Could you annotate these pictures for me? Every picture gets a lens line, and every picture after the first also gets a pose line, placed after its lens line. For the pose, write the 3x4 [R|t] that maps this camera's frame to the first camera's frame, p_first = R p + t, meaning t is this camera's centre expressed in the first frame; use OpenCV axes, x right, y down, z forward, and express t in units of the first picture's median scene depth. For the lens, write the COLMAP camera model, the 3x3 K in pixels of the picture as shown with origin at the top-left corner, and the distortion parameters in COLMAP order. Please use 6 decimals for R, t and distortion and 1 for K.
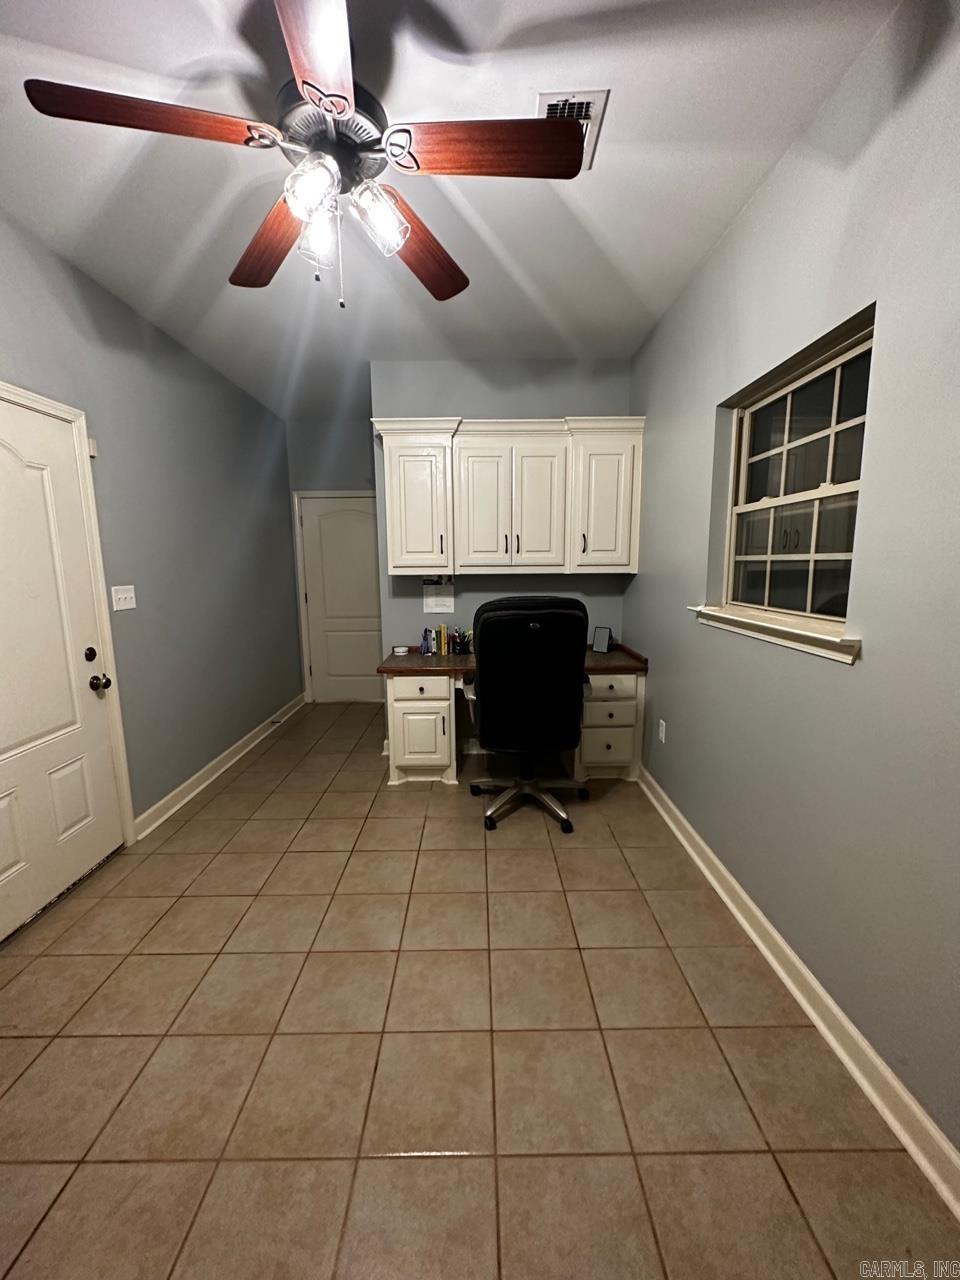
lens RADIAL K [[511.9, 0, 479.3], [0, 511.9, 636.8], [0, 0, 1]] dist [-0.002368, -0.000102]
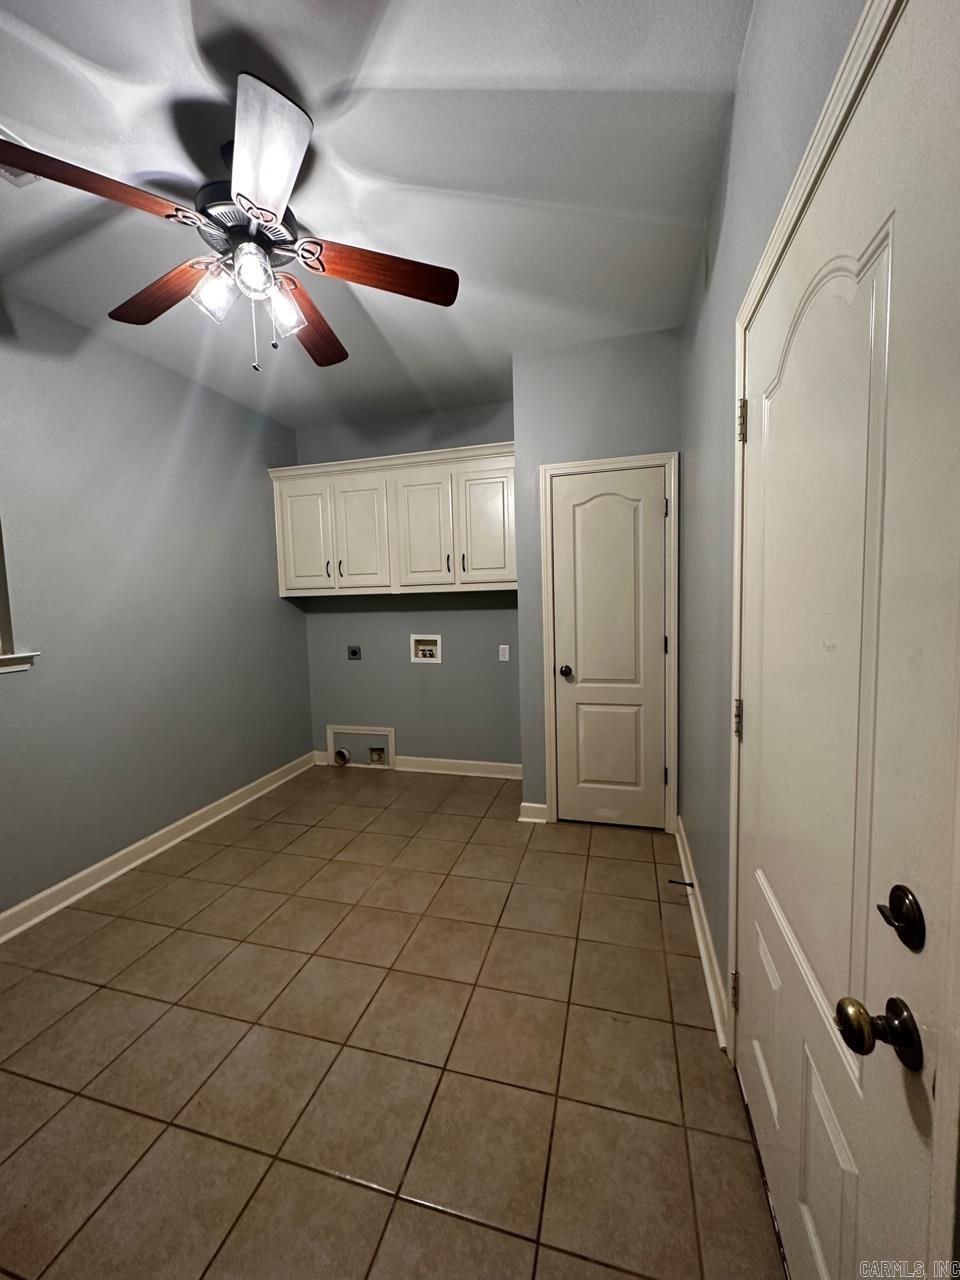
lens RADIAL K [[511.9, 0, 481.5], [0, 511.9, 646.0], [0, 0, 1]] dist [-0.002368, -0.000102]
pose [[-0.961836, 0.011153, 0.273400, -0.691185], [0.077303, 0.969542, 0.232406, -0.180540], [-0.262481, 0.244672, -0.933402, 1.367982]]
